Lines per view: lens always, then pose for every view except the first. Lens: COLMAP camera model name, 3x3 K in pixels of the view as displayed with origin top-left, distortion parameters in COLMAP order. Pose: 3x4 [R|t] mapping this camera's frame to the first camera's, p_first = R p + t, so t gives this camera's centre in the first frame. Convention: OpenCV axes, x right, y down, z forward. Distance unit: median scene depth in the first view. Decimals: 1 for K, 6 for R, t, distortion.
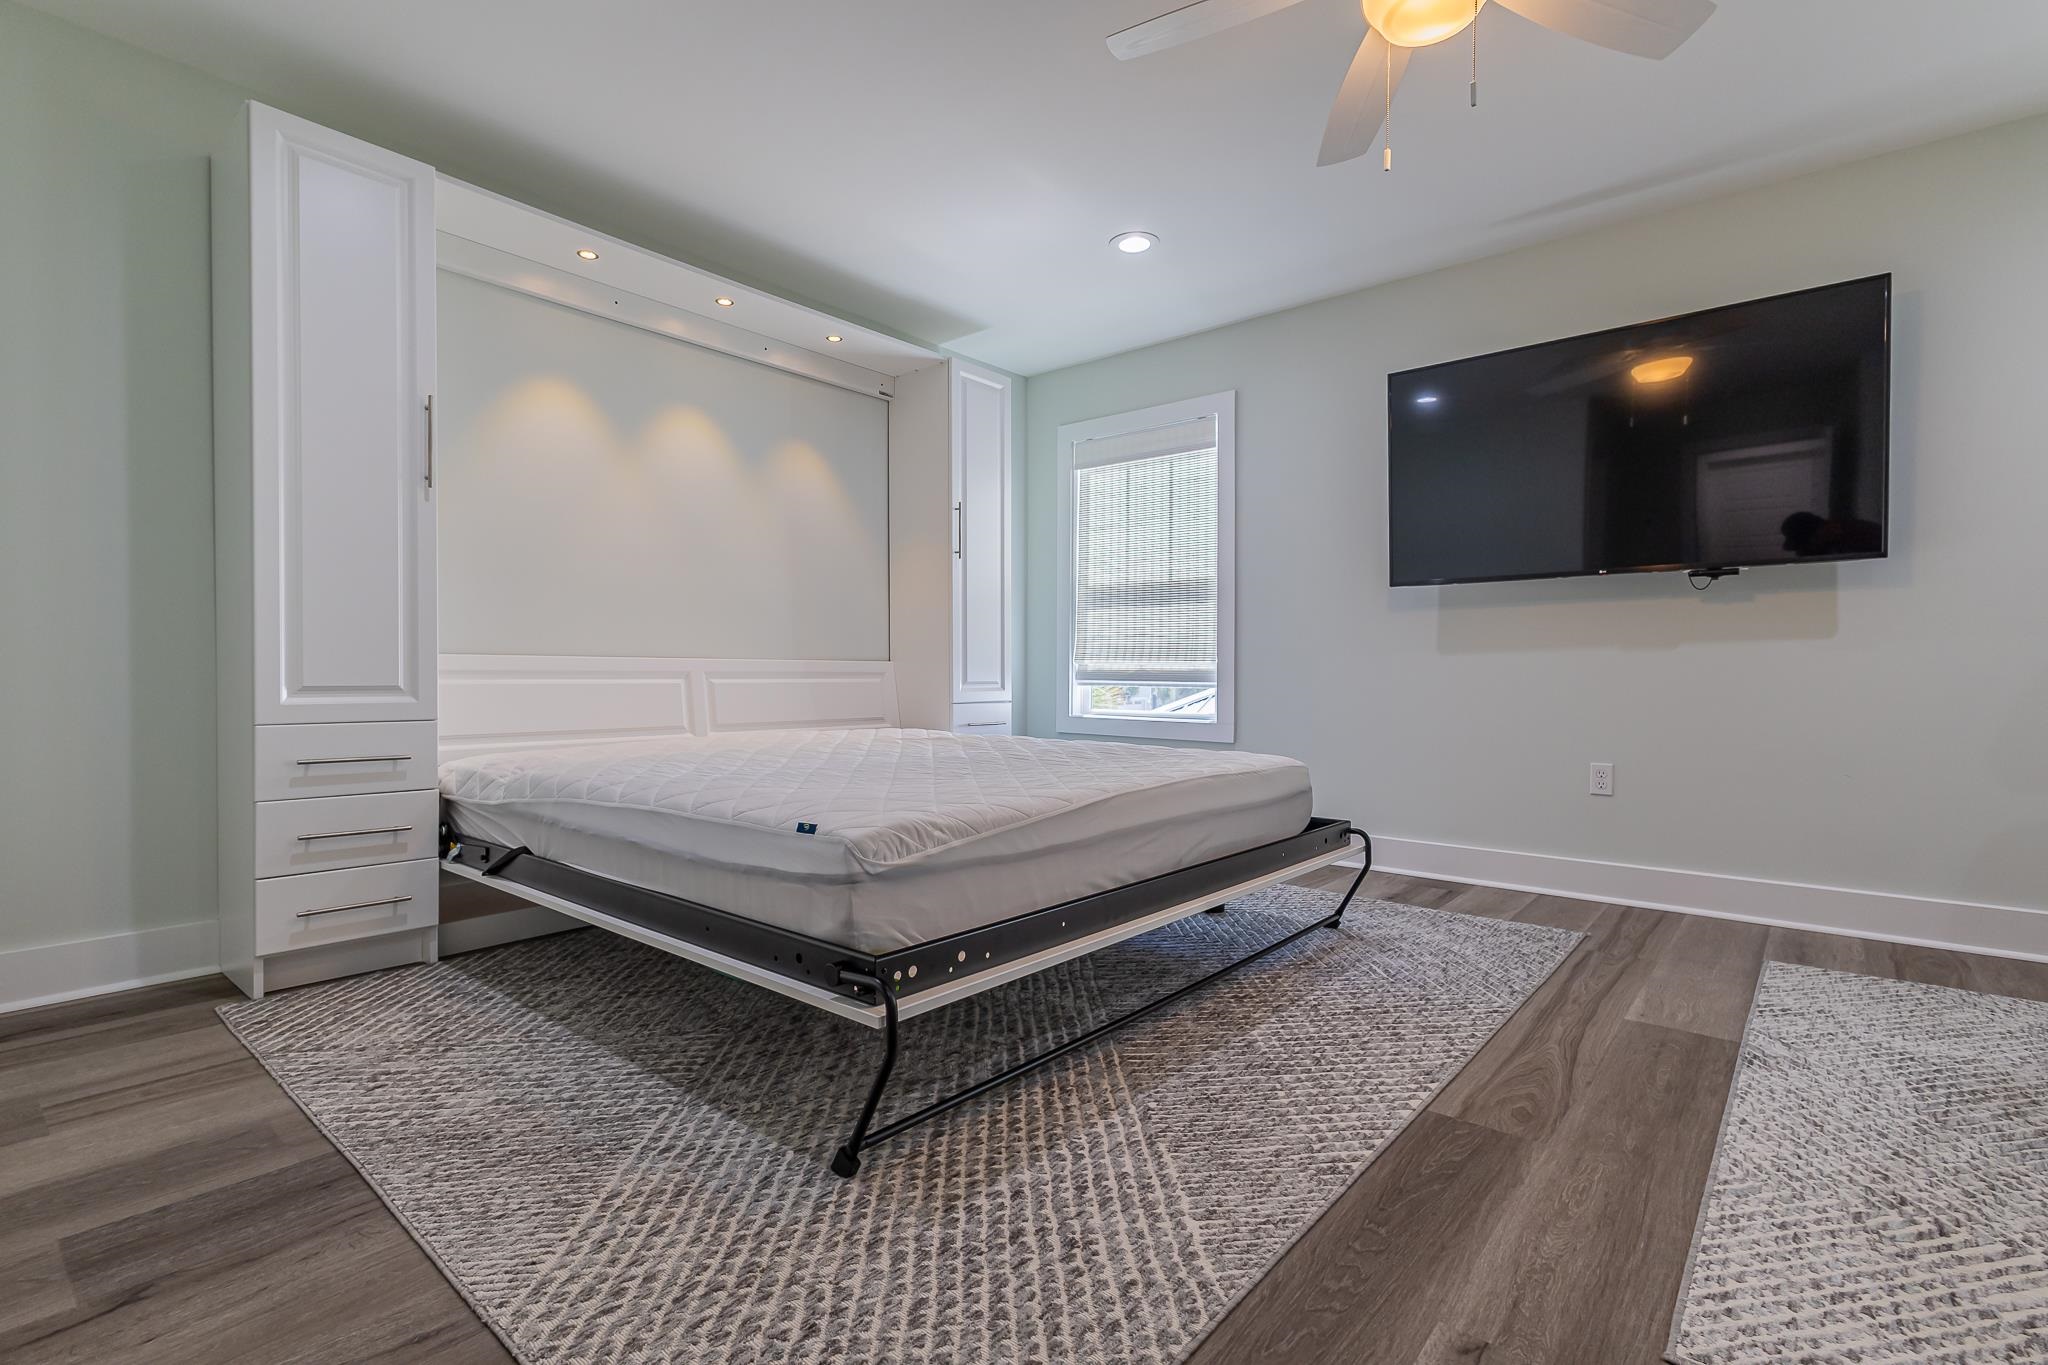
lens RADIAL K [[958.4, 0, 1017.5], [0, 958.4, 675.0], [0, 0, 1]] dist [0.004198, 0.000083]
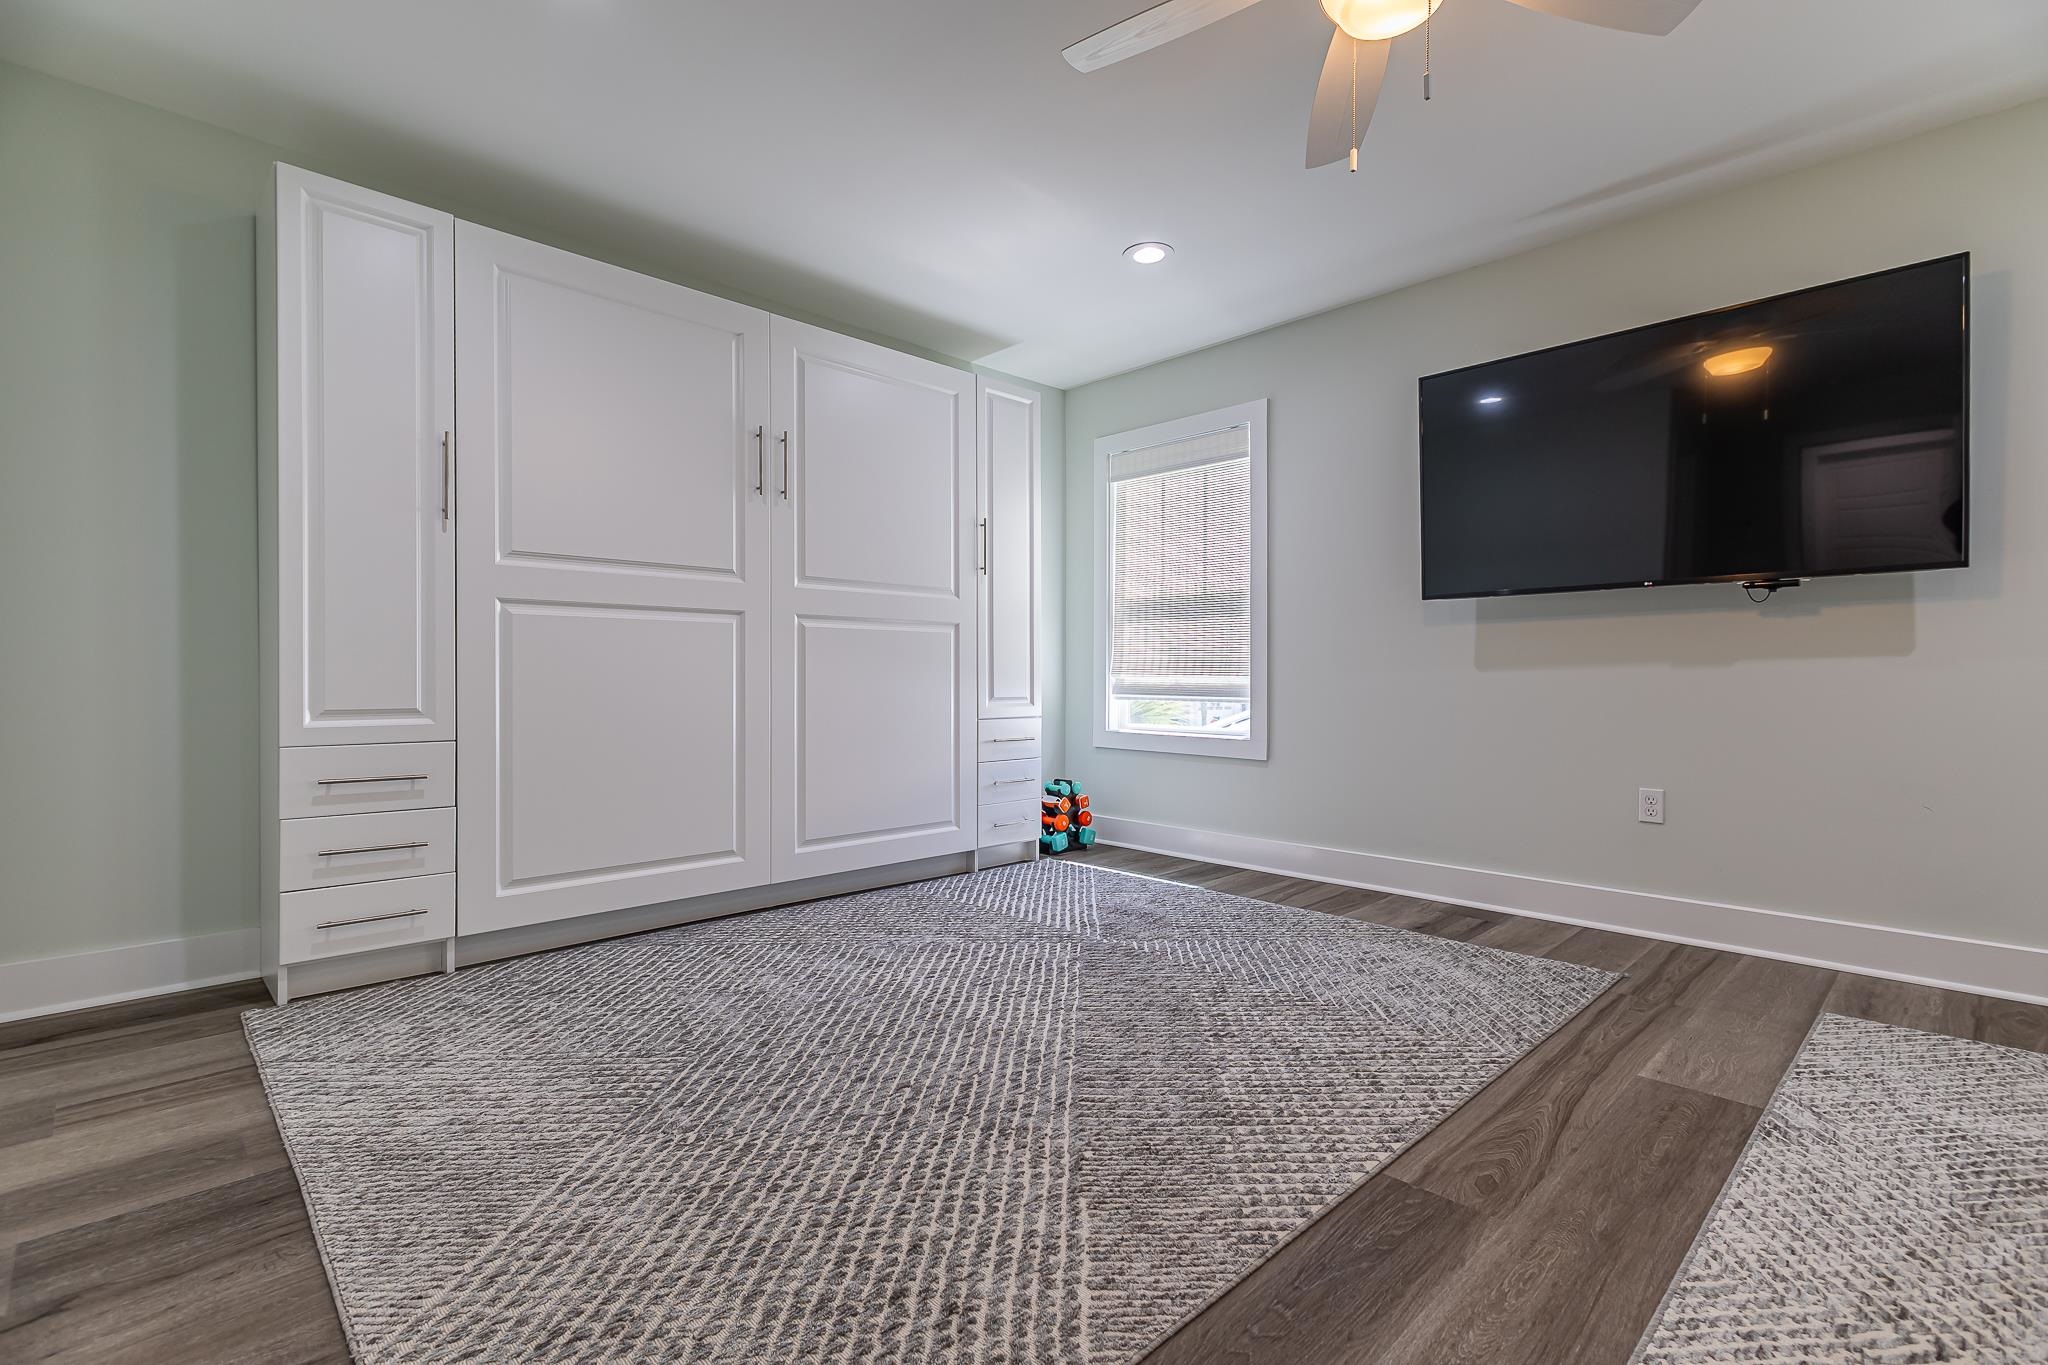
lens RADIAL K [[948.0, 0, 1015.2], [0, 948.0, 675.8], [0, 0, 1]] dist [0.006488, -0.001945]
pose [[0.995276, -0.002313, -0.097063, 0.166834], [0.001920, 0.999990, -0.004146, -0.029422], [0.097071, 0.003940, 0.995270, 0.043723]]
